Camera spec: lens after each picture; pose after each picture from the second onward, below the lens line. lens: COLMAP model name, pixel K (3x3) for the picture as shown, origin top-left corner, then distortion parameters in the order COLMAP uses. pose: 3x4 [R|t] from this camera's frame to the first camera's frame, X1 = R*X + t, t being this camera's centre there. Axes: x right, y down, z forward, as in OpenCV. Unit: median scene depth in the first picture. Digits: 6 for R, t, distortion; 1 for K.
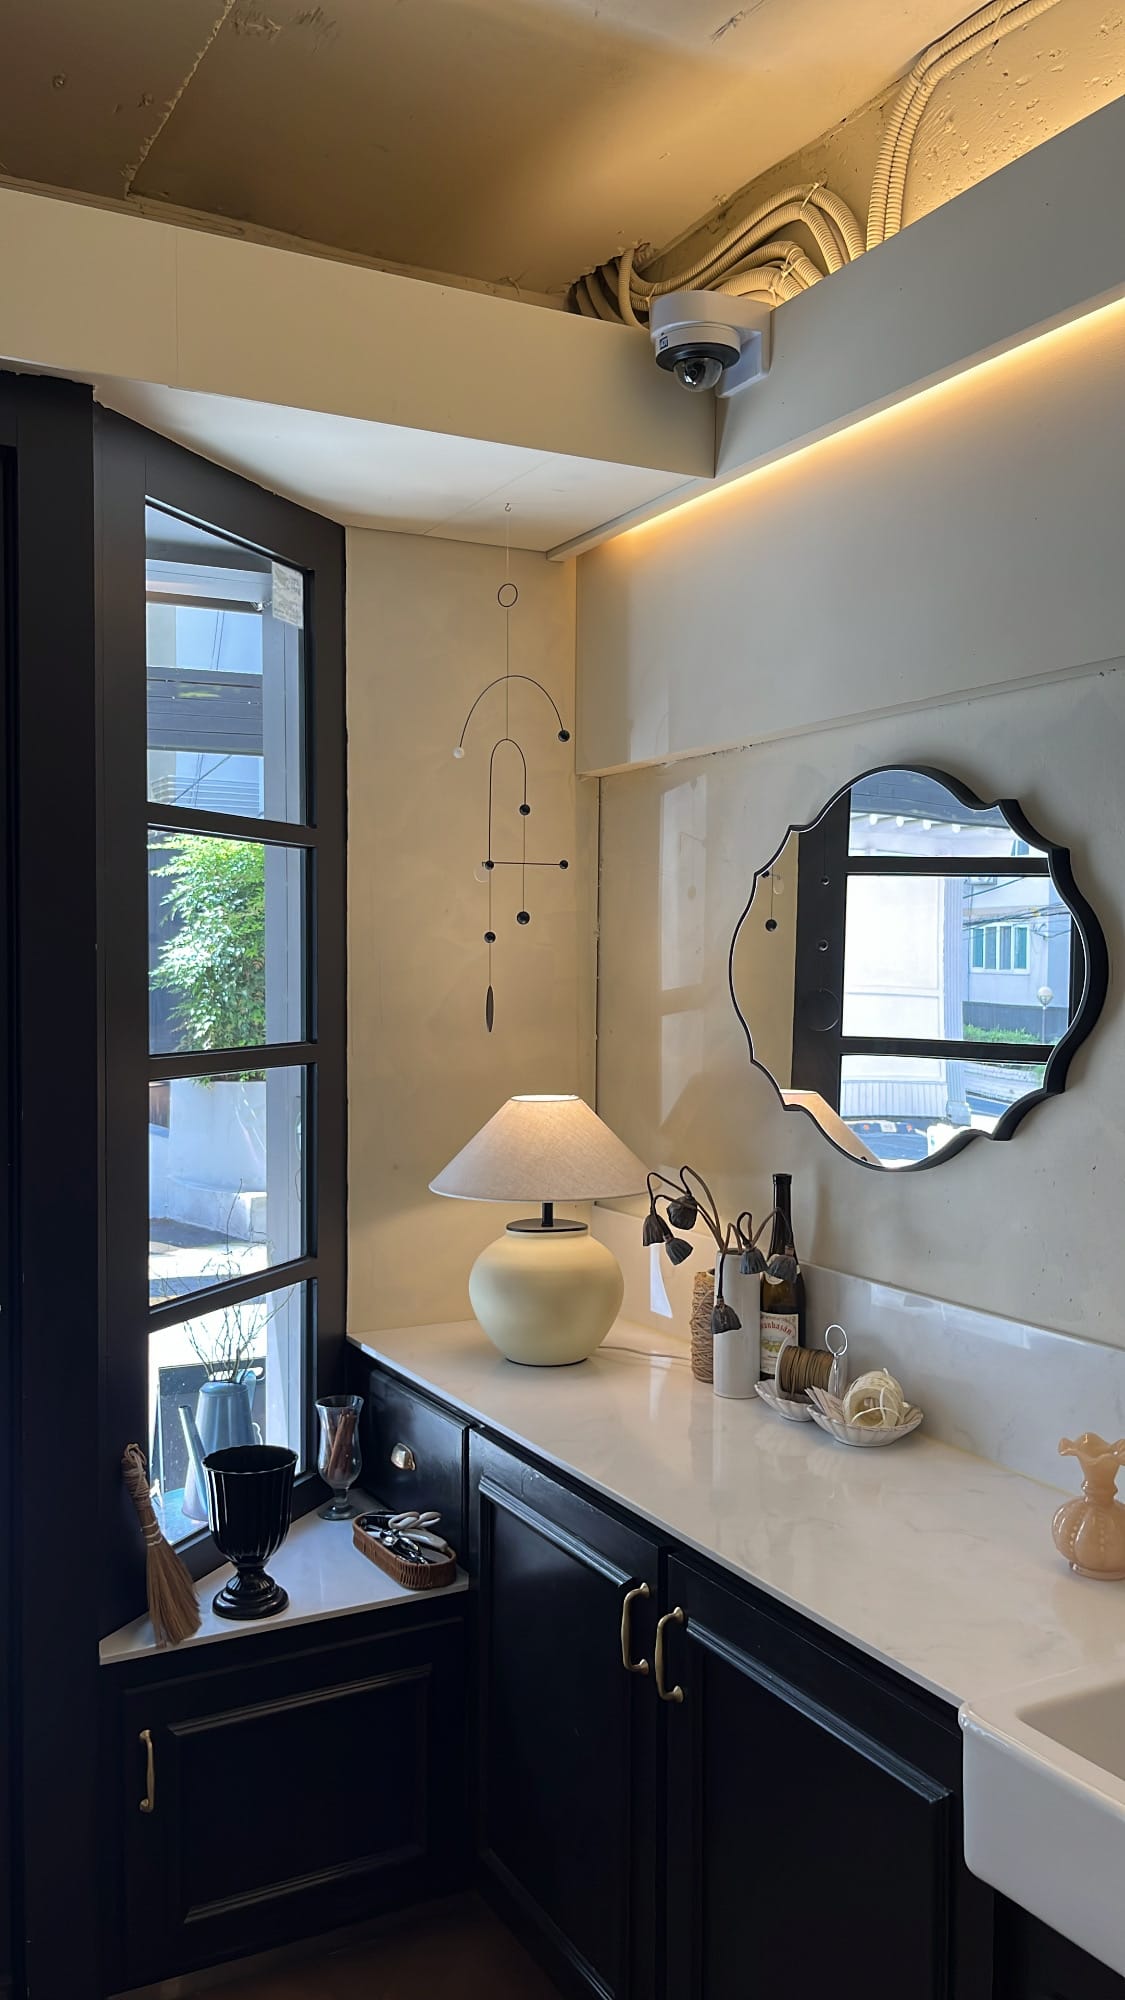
lens RADIAL K [[1595.9, 0, 562.5], [0, 1595.9, 1000.0], [0, 0, 1]] dist [0.099936, -0.159601]
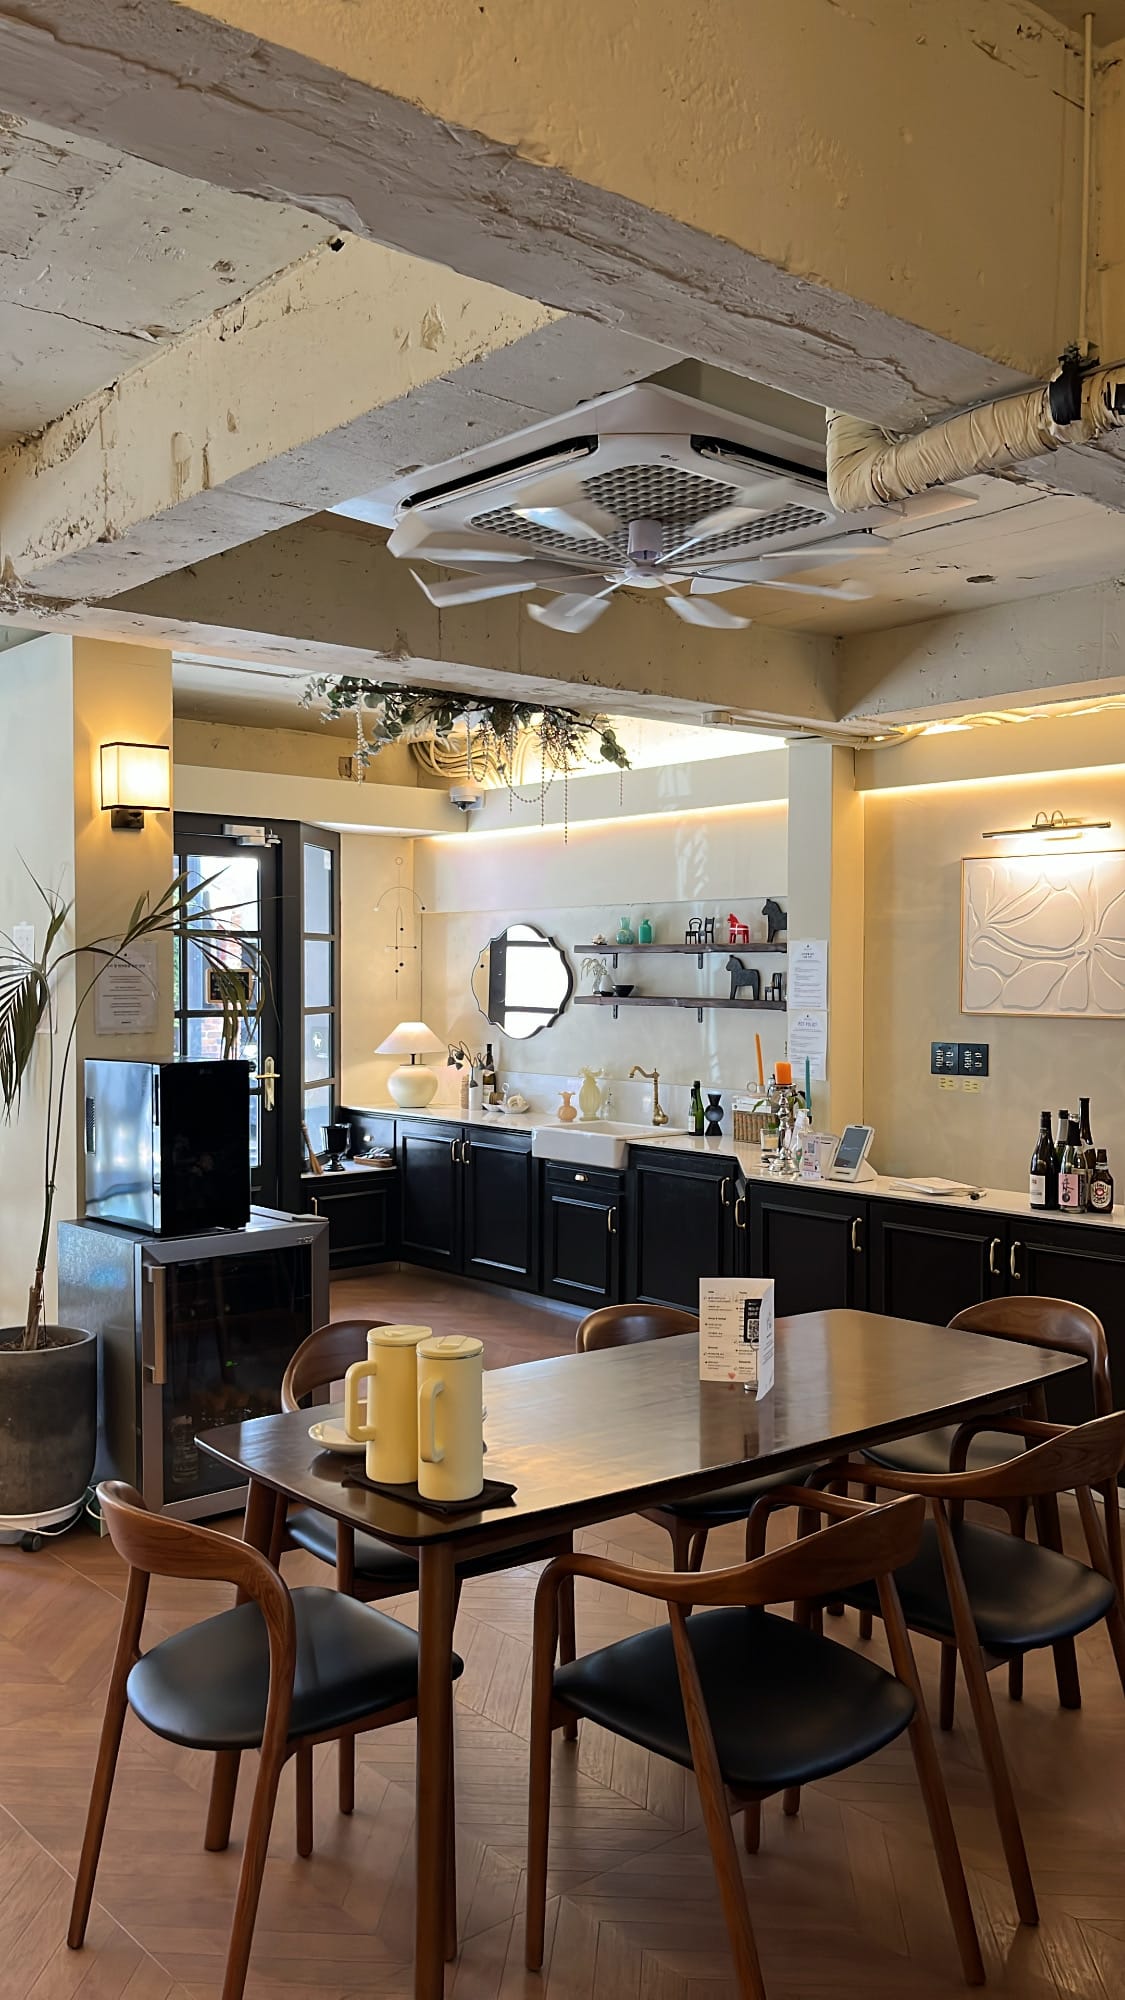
lens RADIAL K [[1595.9, 0, 562.5], [0, 1595.9, 1000.0], [0, 0, 1]] dist [0.099936, -0.159601]
pose [[0.976142, -0.004611, 0.217084, -0.426439], [0.004949, 0.999987, -0.001013, 0.021344], [-0.217077, 0.002063, 0.976152, -2.234762]]
